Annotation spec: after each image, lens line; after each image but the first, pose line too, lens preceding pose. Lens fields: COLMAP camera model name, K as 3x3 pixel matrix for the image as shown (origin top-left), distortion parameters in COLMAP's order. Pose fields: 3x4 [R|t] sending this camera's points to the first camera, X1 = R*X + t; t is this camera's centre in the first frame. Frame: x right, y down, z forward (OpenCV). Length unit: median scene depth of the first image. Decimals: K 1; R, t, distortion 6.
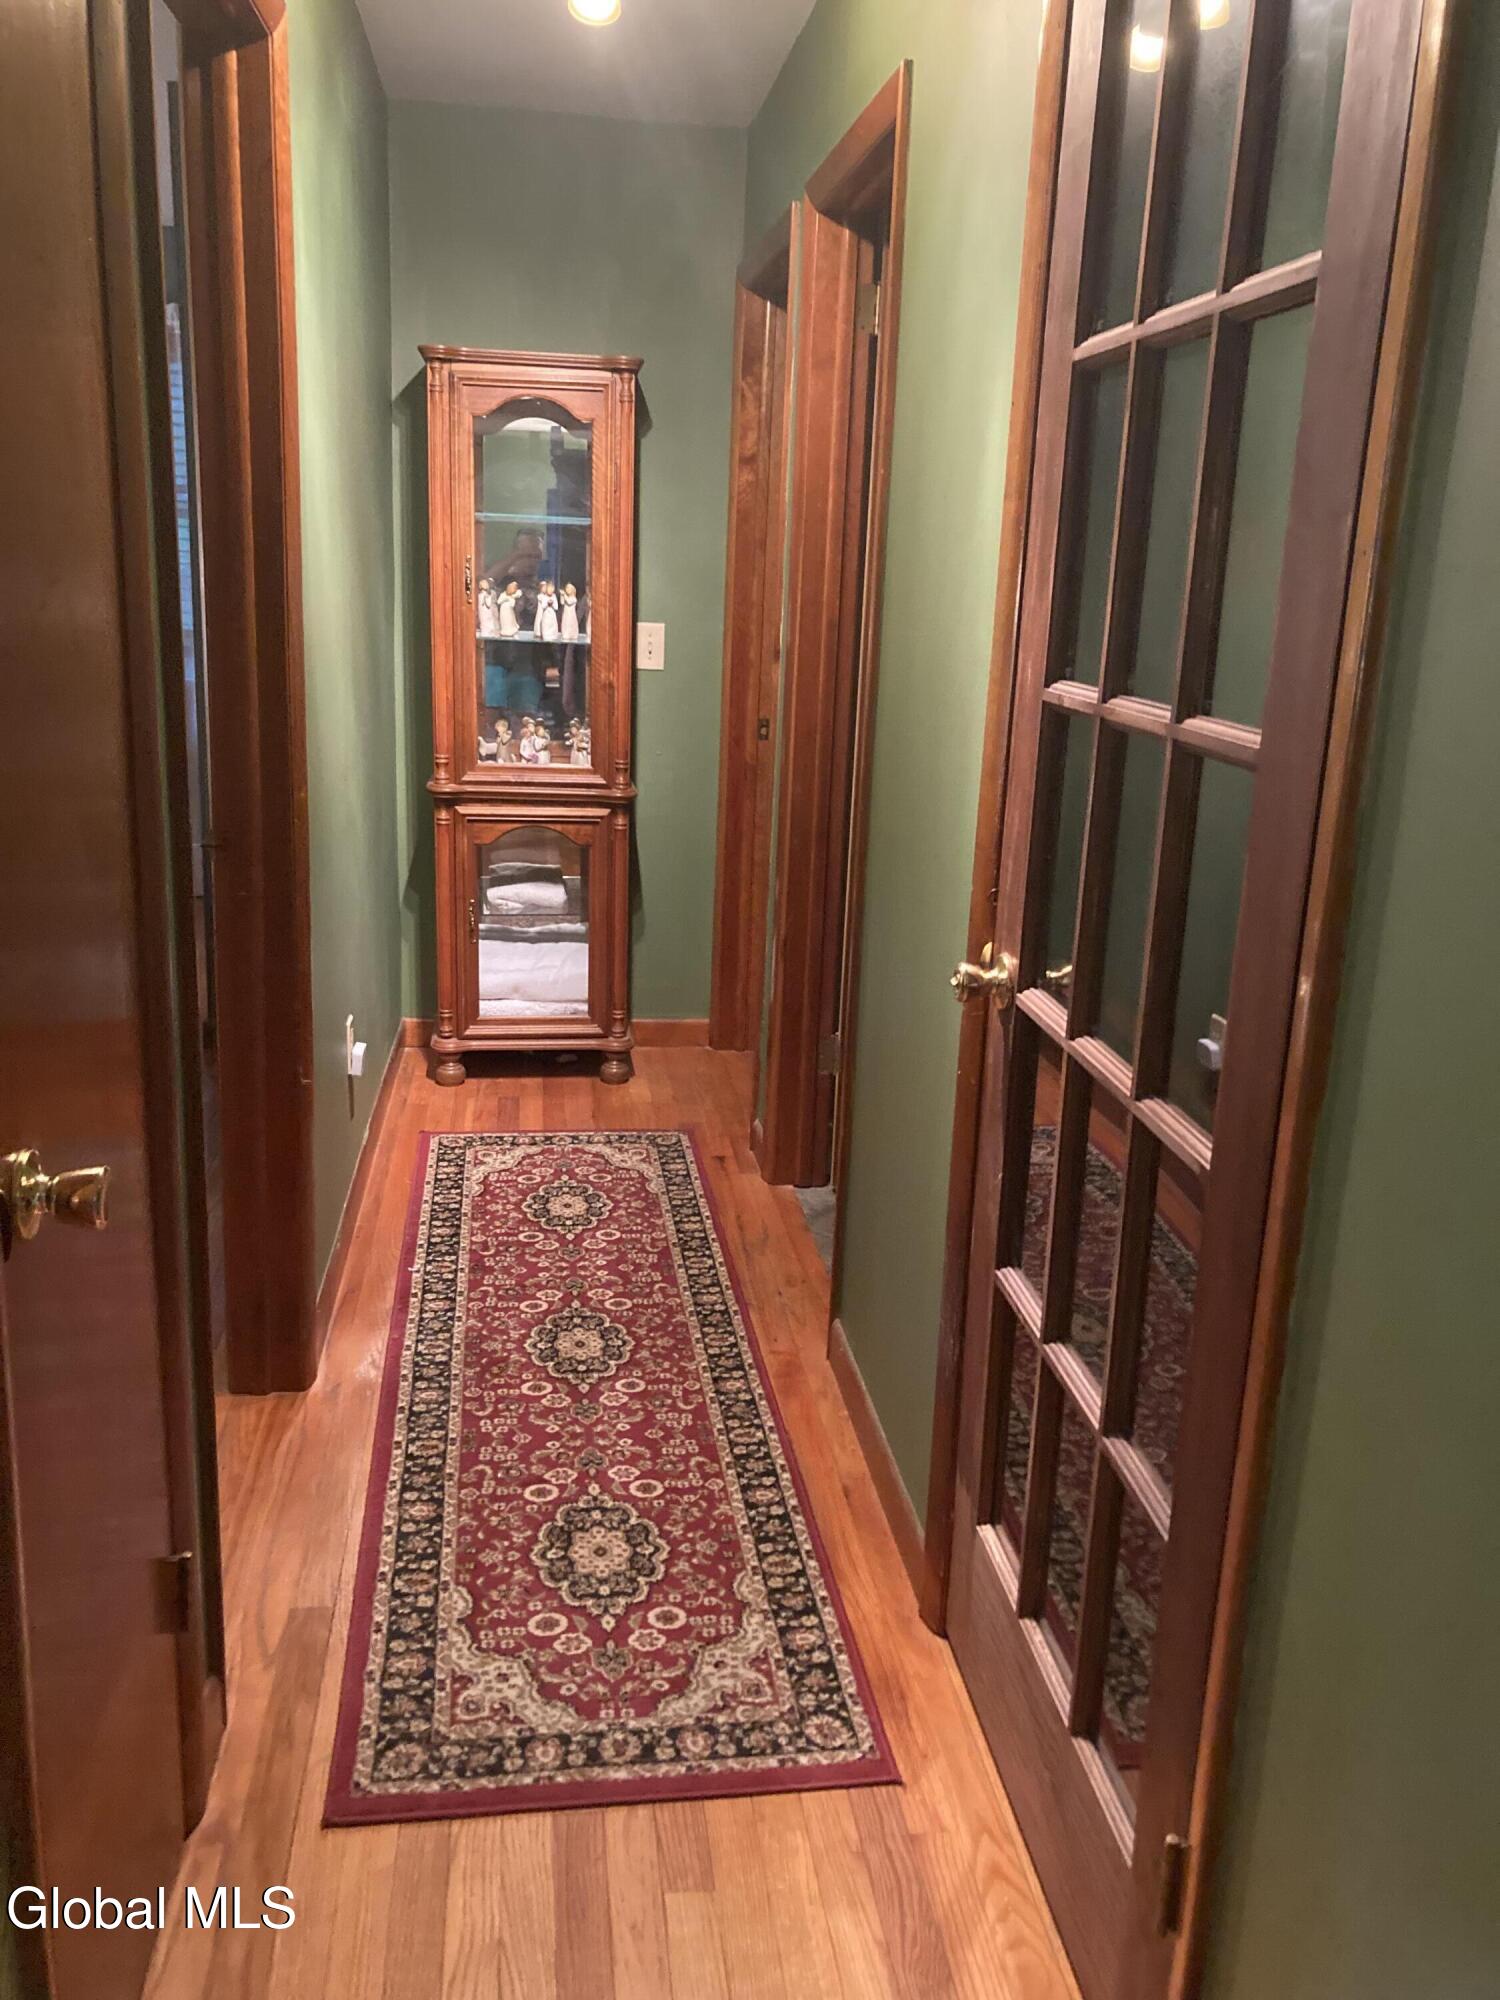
lens RADIAL K [[1641.1, 0, 750.0], [0, 1641.1, 1000.0], [0, 0, 1]] dist [-0.002344, 0.007045]
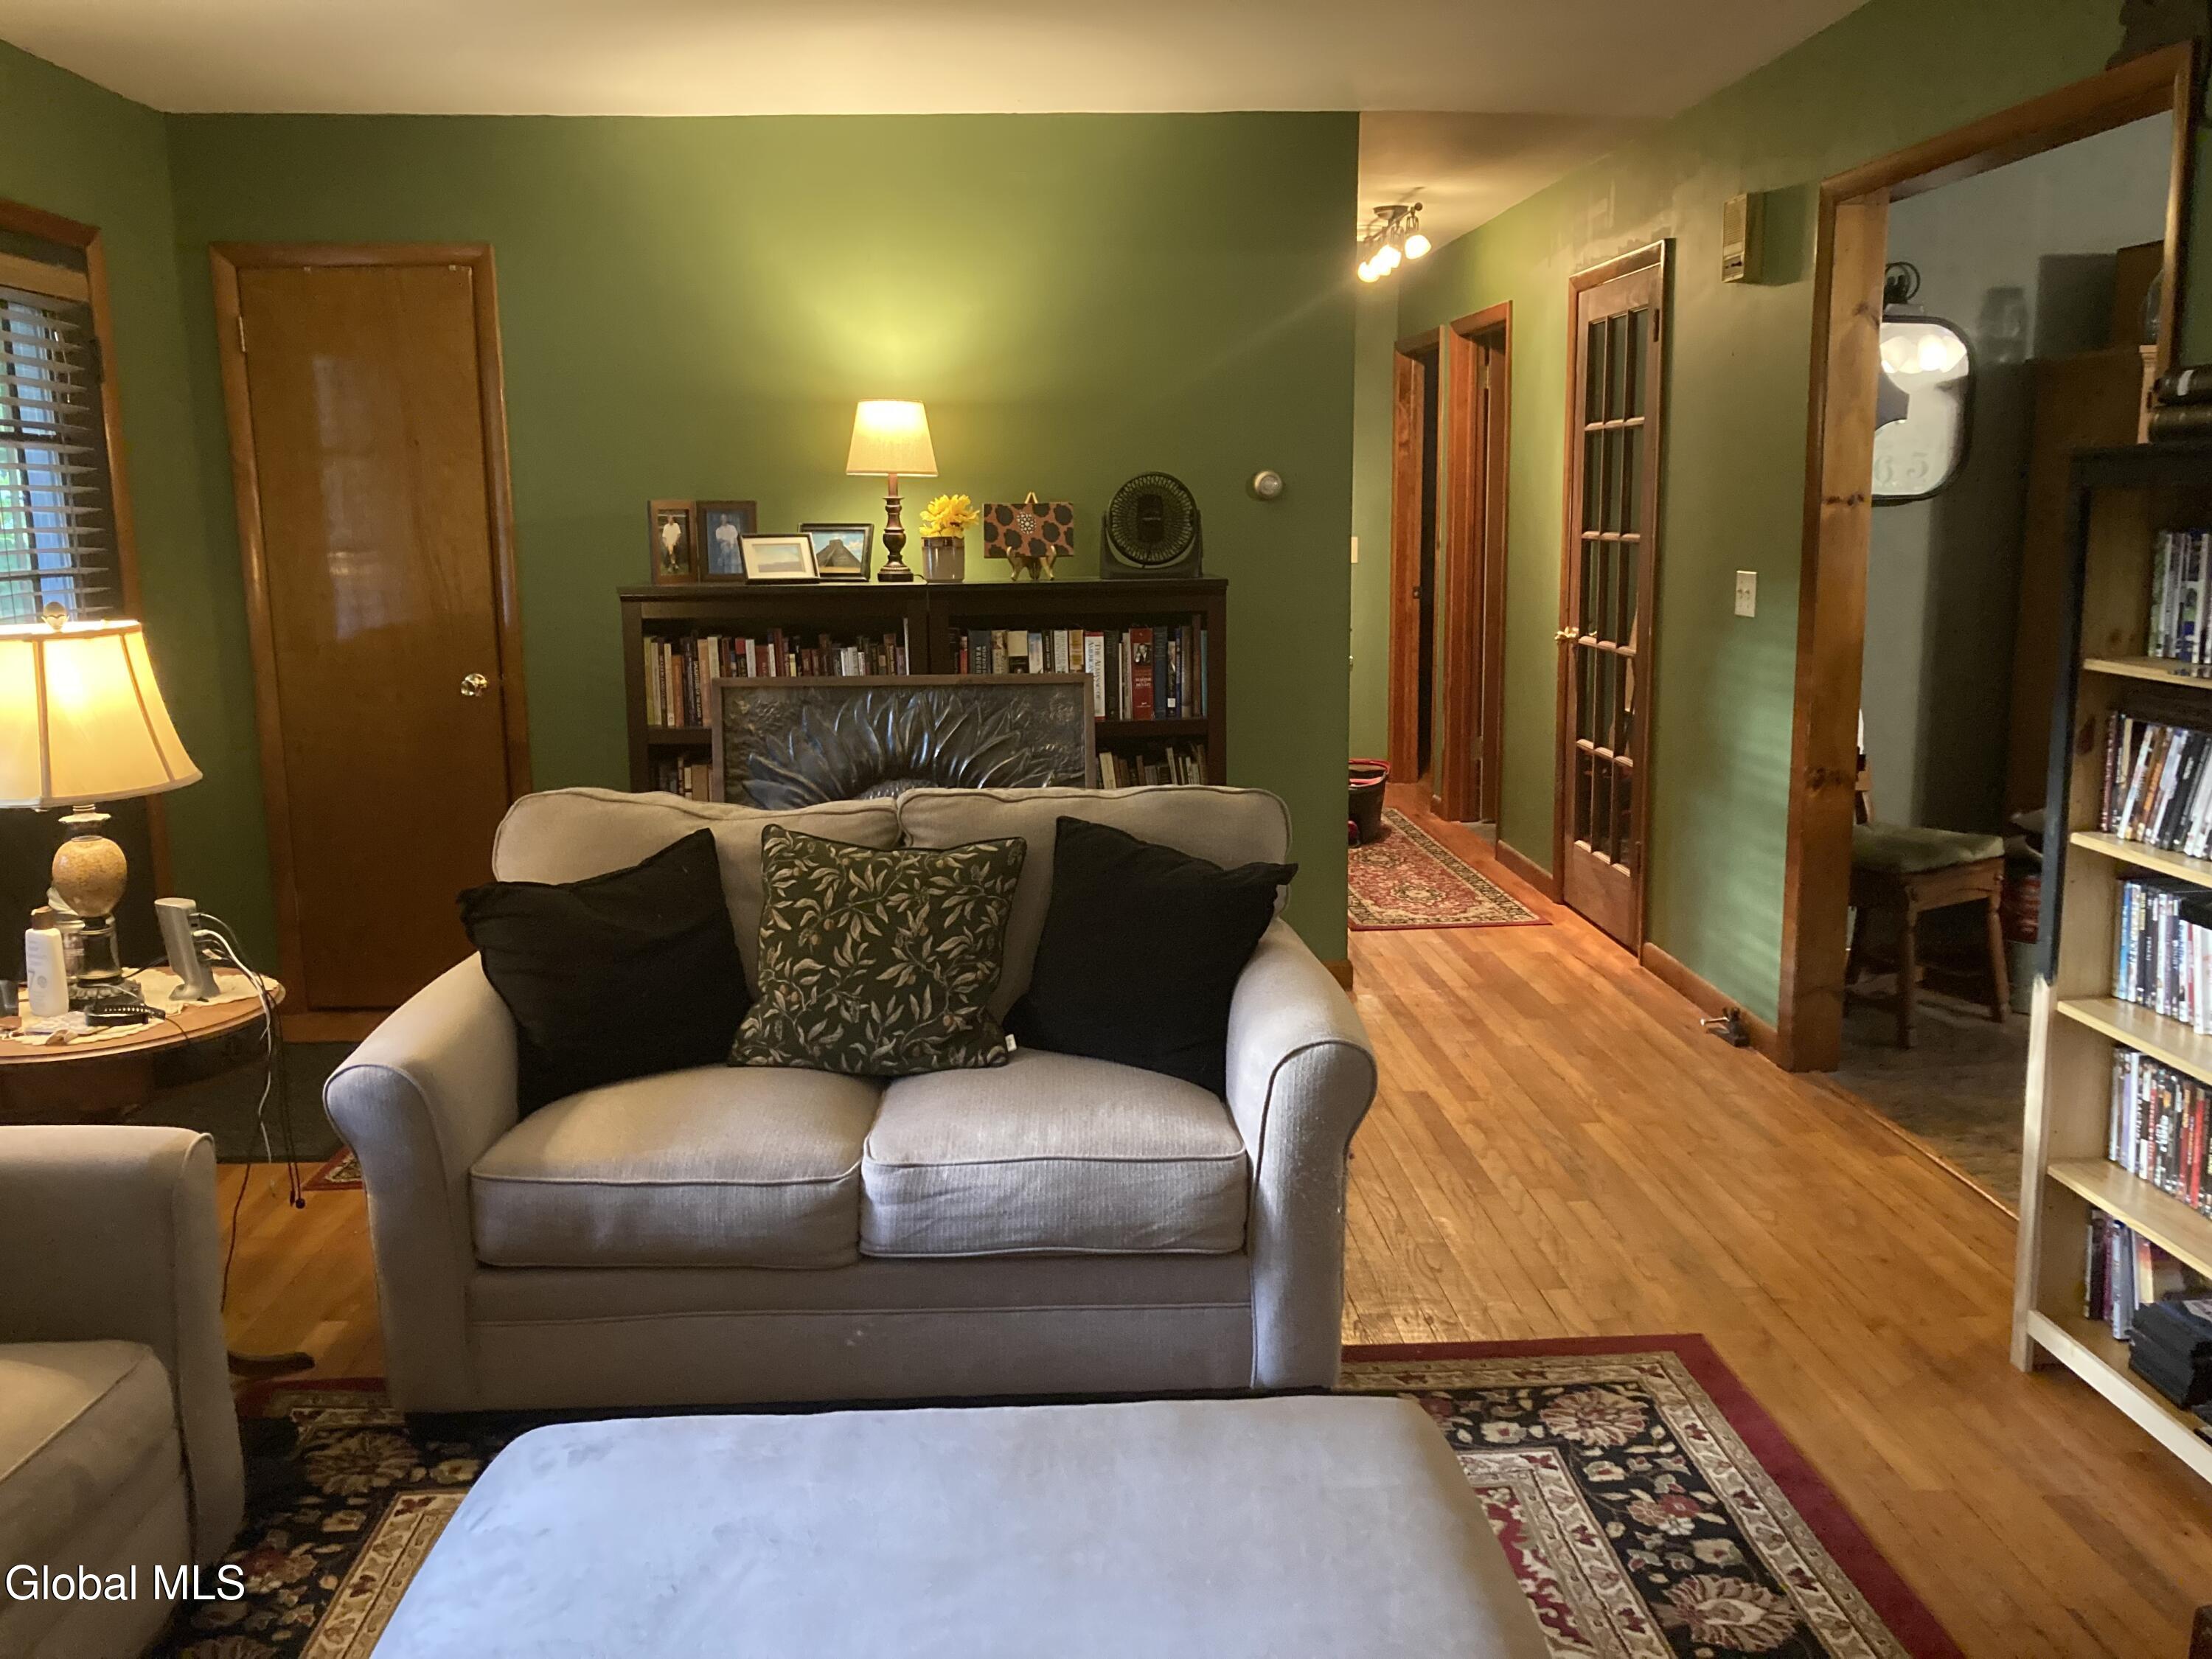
lens RADIAL K [[1796.5, 0, 1105.2], [0, 1796.5, 847.5], [0, 0, 1]] dist [0.042909, -0.040717]
pose [[0.995397, -0.047854, -0.083032, -0.409166], [0.041826, 0.996463, -0.072879, 0.539841], [0.086226, 0.069070, 0.993878, -2.144274]]
